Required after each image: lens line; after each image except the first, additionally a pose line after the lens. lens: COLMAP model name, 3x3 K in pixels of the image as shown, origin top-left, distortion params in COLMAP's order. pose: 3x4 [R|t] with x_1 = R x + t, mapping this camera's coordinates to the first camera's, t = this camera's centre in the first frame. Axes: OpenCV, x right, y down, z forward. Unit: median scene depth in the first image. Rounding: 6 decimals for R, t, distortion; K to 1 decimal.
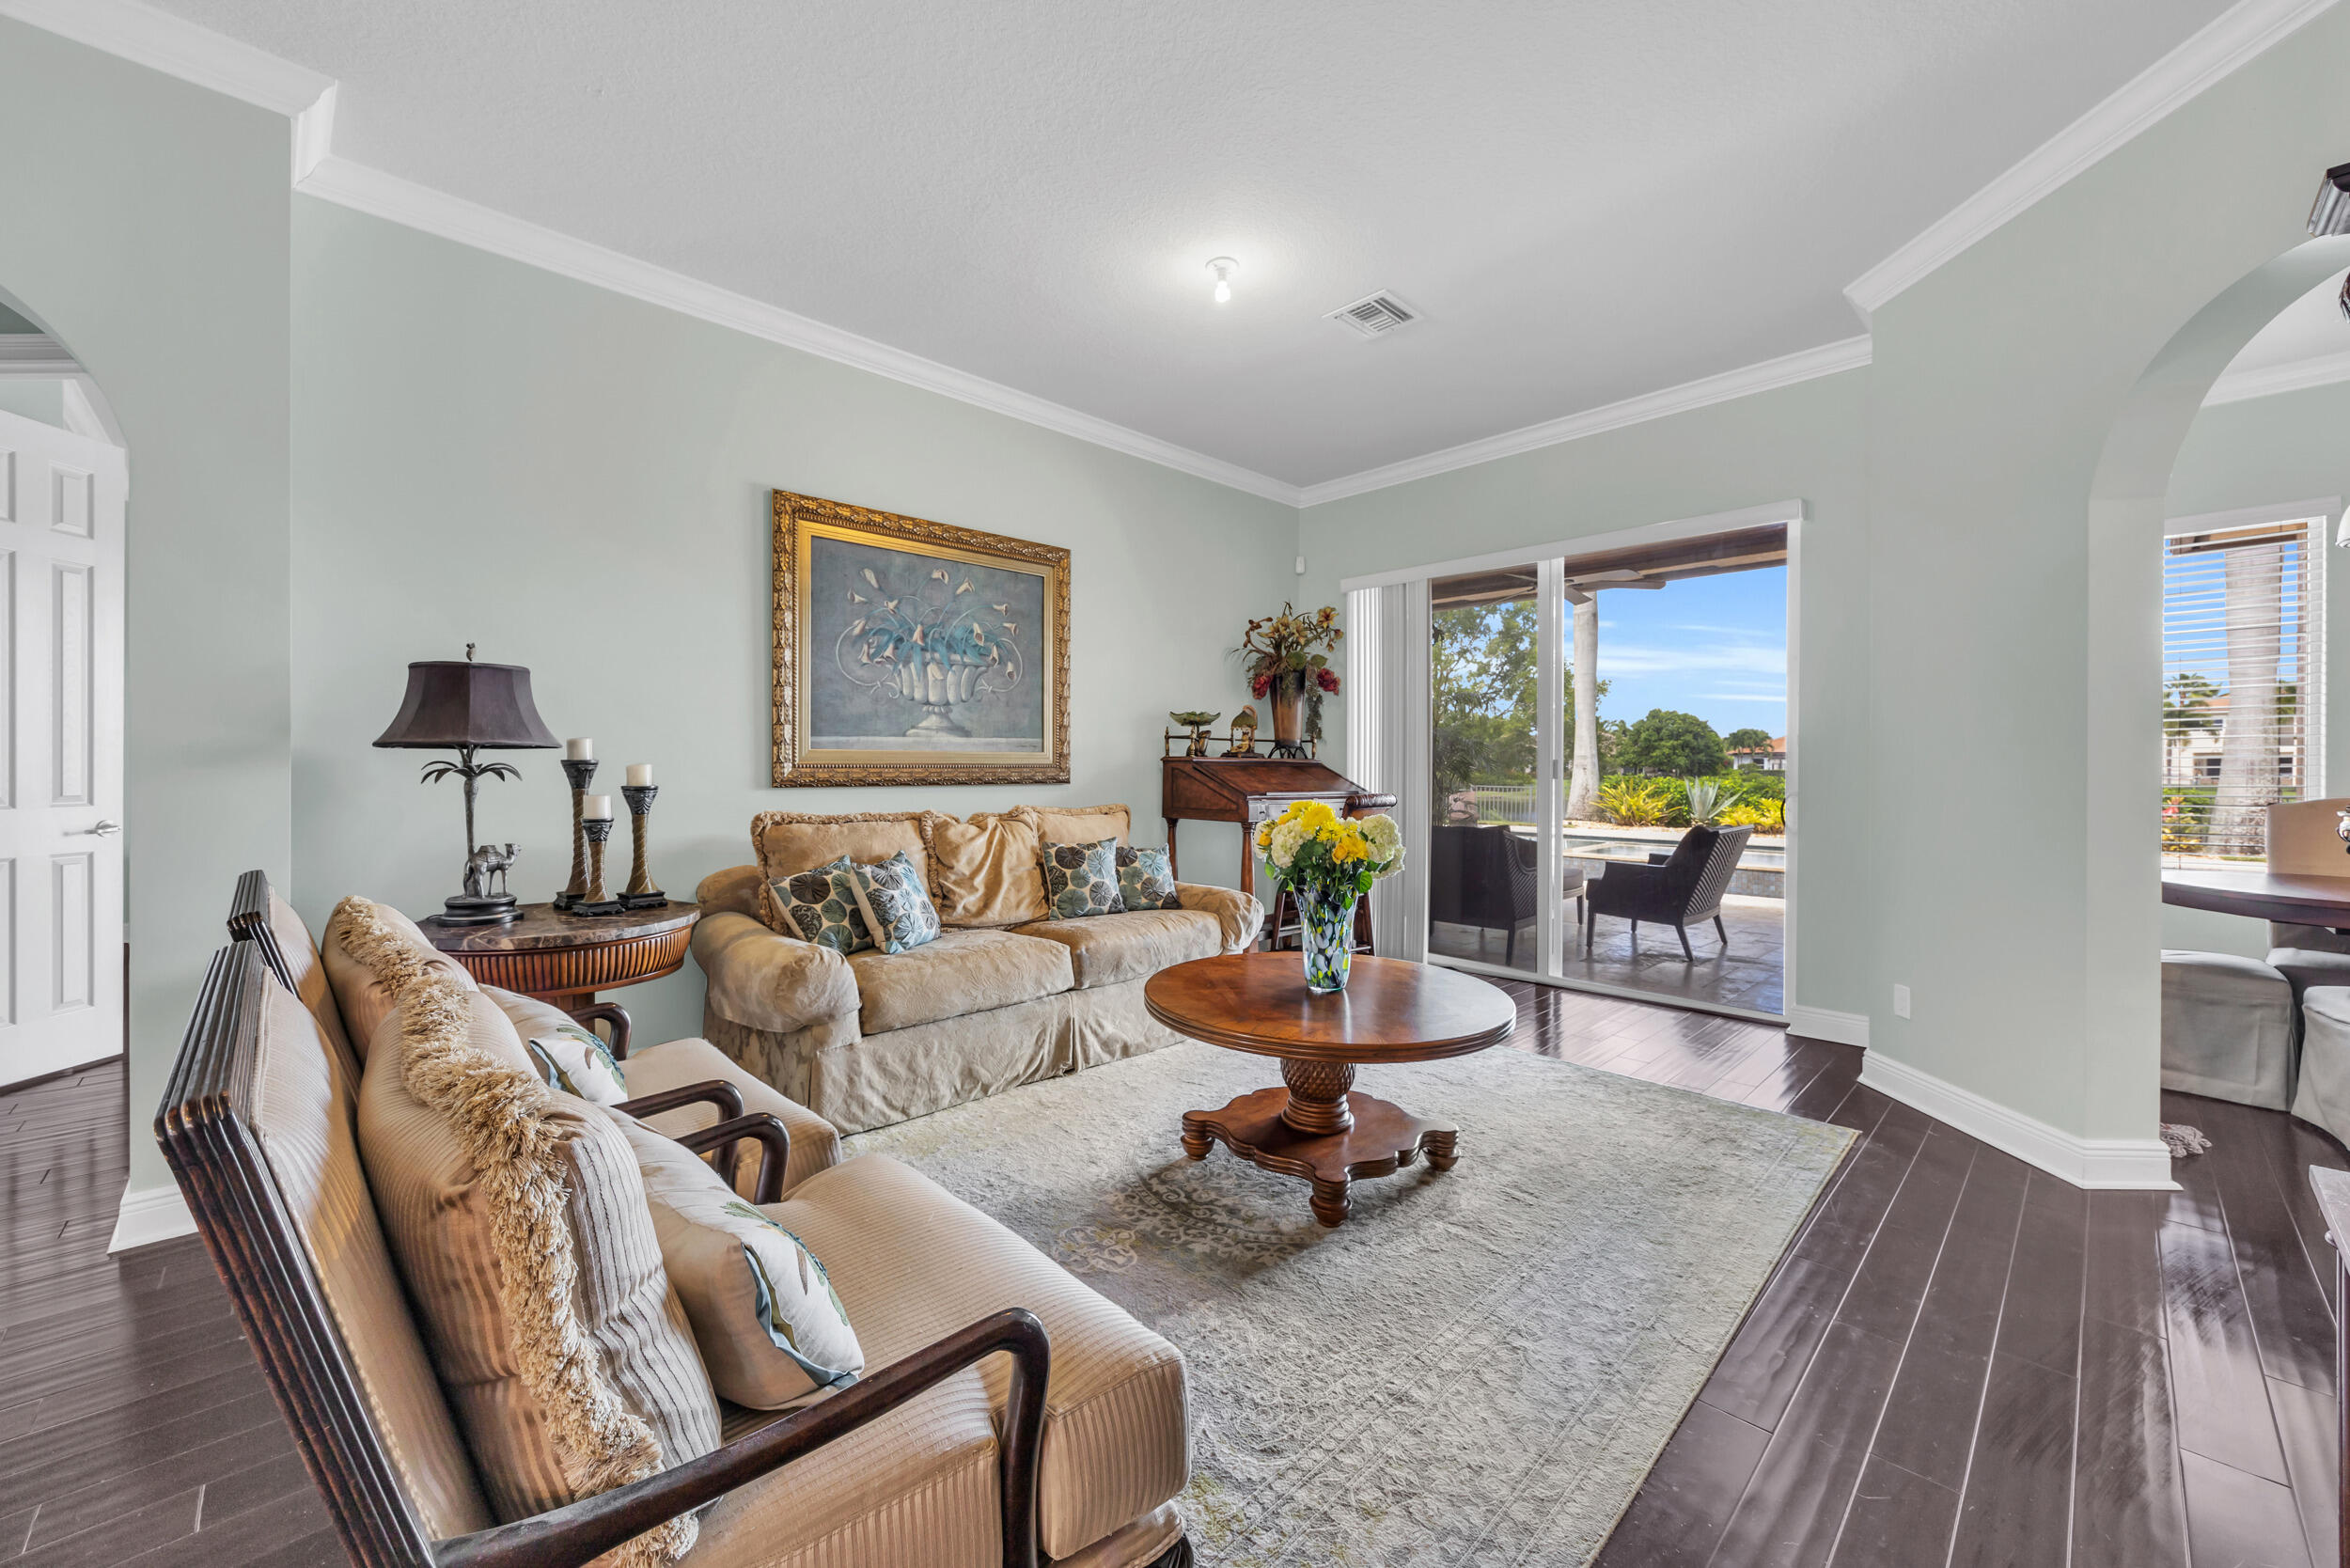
lens RADIAL K [[917.4, 0, 1168.9], [0, 917.4, 770.1], [0, 0, 1]] dist [0.000329, -0.000137]
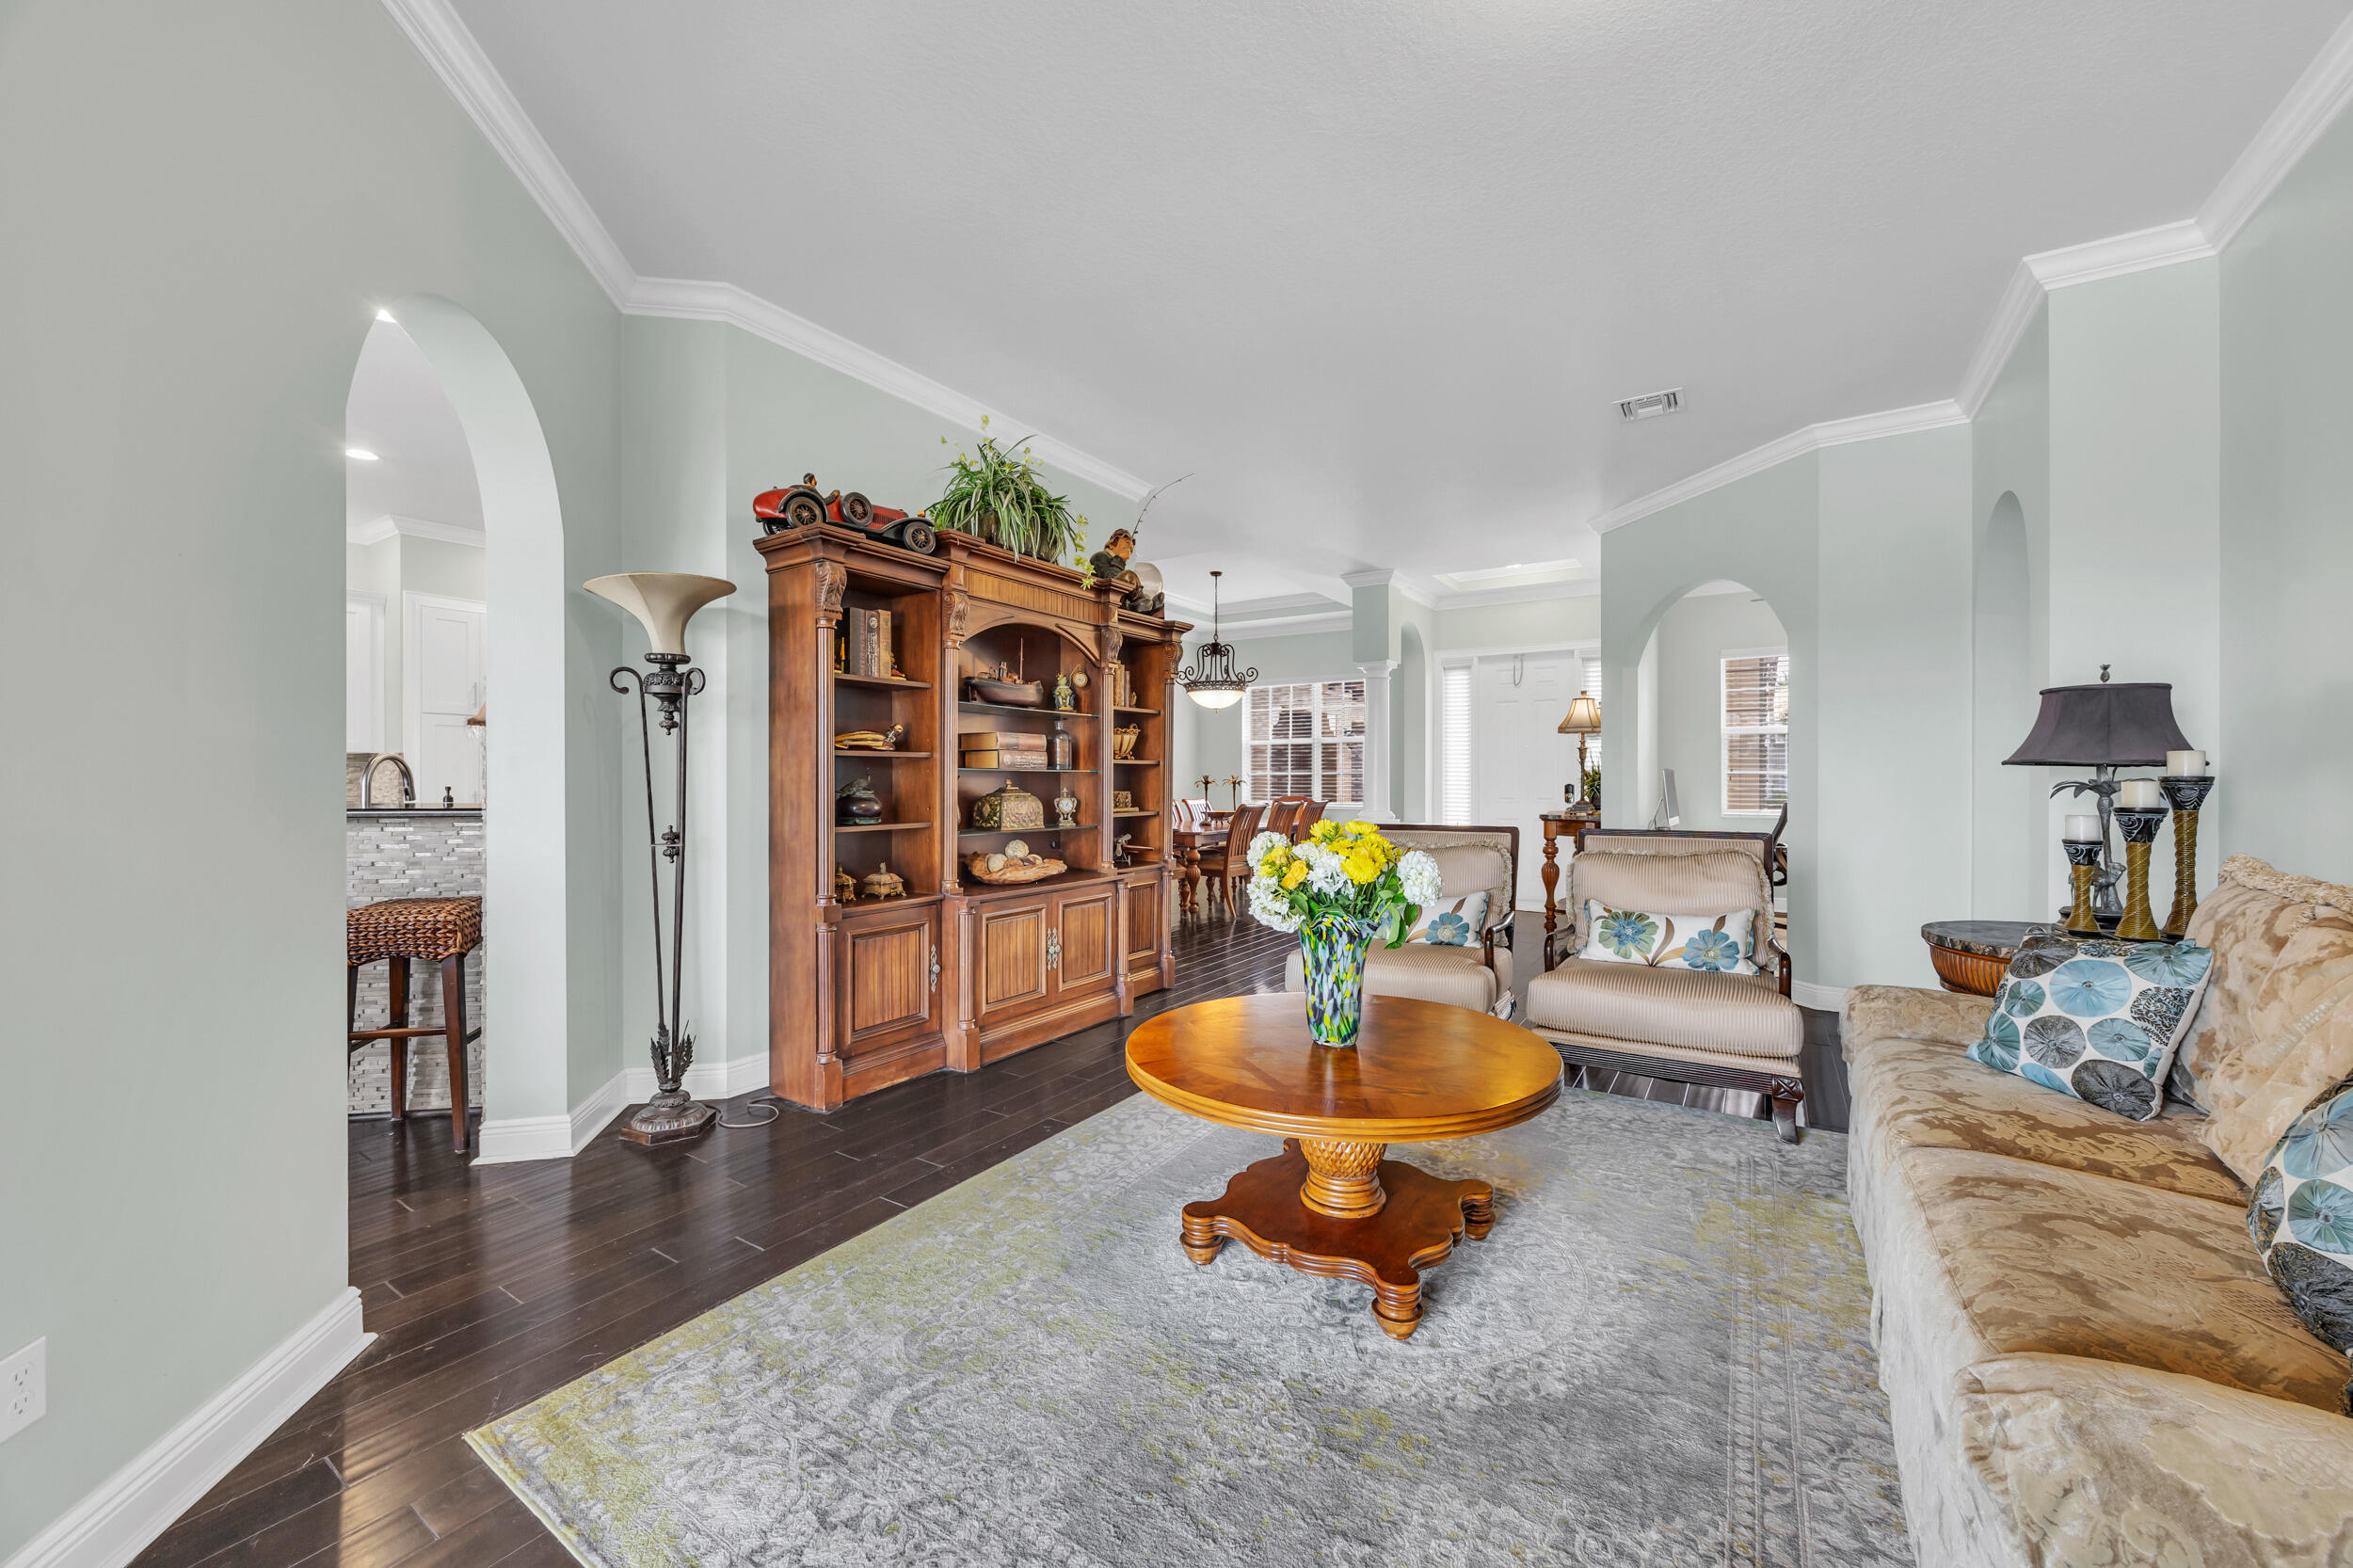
lens RADIAL K [[896.8, 0, 1182.3], [0, 896.8, 763.8], [0, 0, 1]] dist [0.000498, 0.000126]
pose [[-0.973210, -0.006888, -0.229814, 0.323932], [-0.003823, 0.999898, -0.013778, -0.003798], [0.229885, -0.012531, -0.973137, 1.152856]]
